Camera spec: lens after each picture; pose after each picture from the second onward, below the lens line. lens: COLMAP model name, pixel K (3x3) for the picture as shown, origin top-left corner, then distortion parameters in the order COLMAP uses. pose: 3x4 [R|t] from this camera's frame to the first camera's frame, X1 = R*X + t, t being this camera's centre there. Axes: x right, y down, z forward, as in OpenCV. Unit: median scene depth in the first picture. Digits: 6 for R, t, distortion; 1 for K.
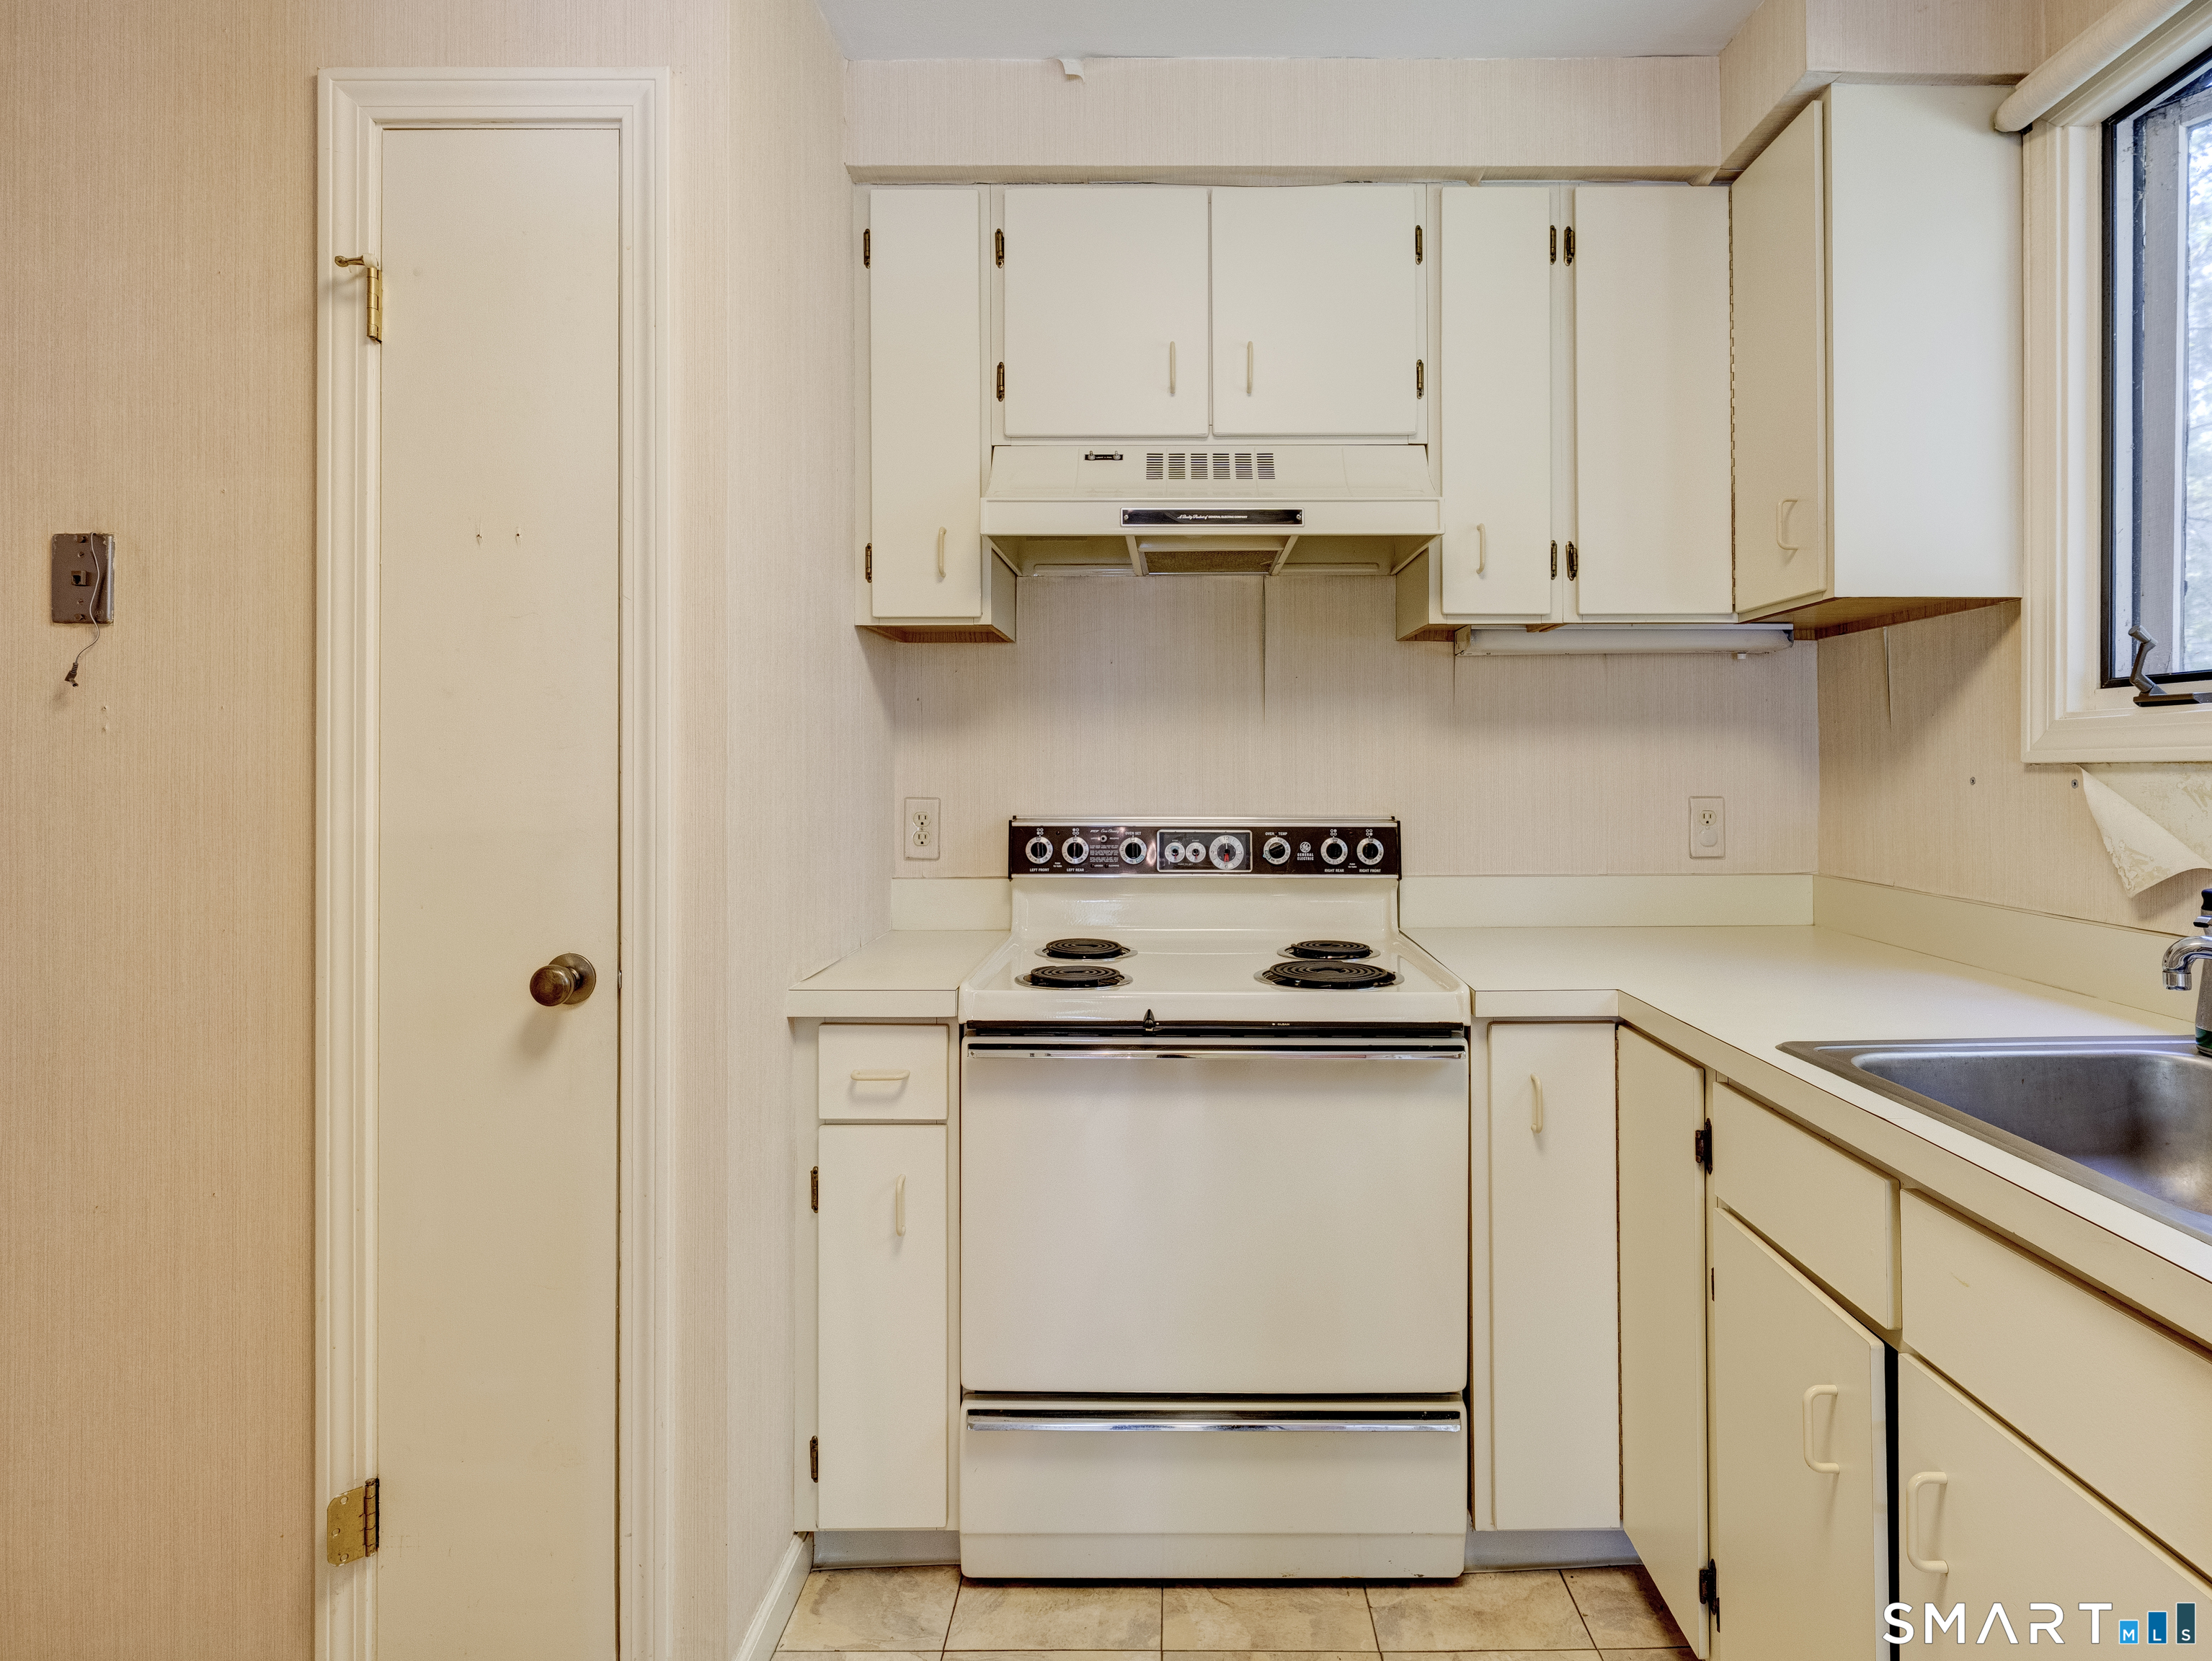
lens RADIAL K [[1207.4, 0, 1106.5], [0, 1207.4, 758.2], [0, 0, 1]] dist [-0.011327, 0.000598]
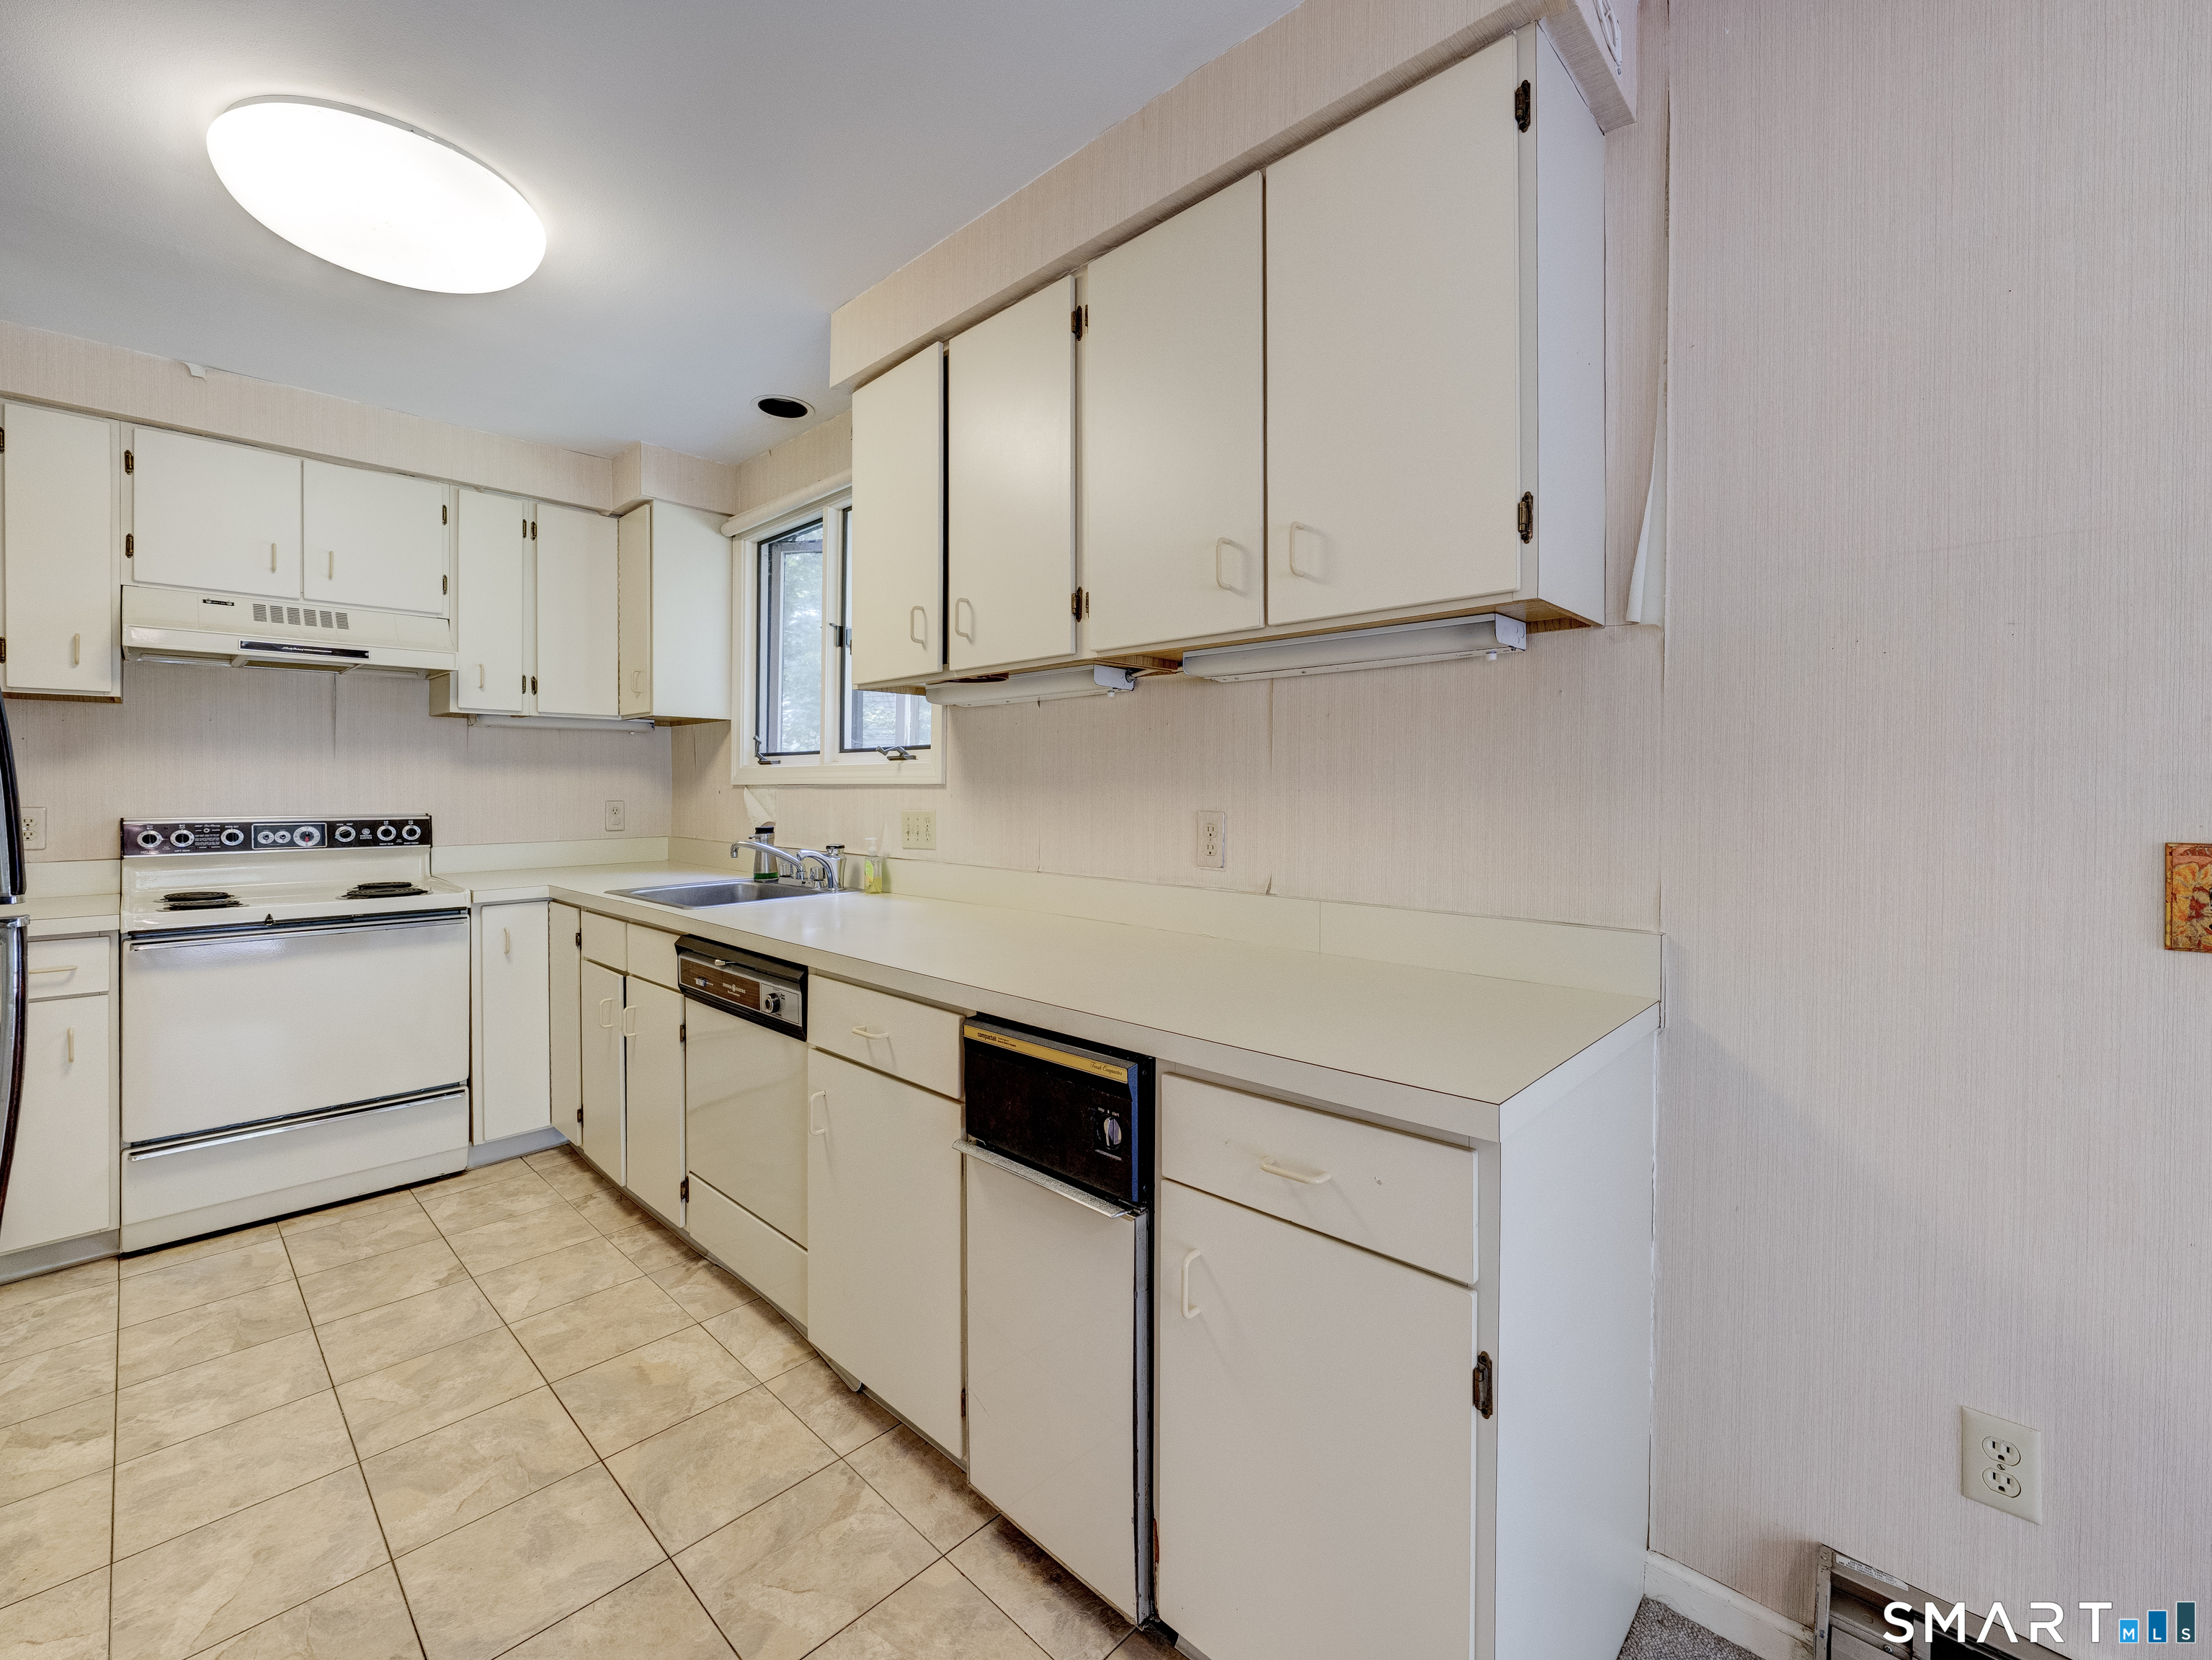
lens RADIAL K [[891.9, 0, 1109.8], [0, 891.9, 785.9], [0, 0, 1]] dist [-0.002443, -0.000199]
pose [[0.632583, 0.001448, 0.774491, -0.173065], [-0.005483, 0.999982, 0.002609, -0.002633], [-0.774473, -0.005897, 0.632579, -0.740508]]
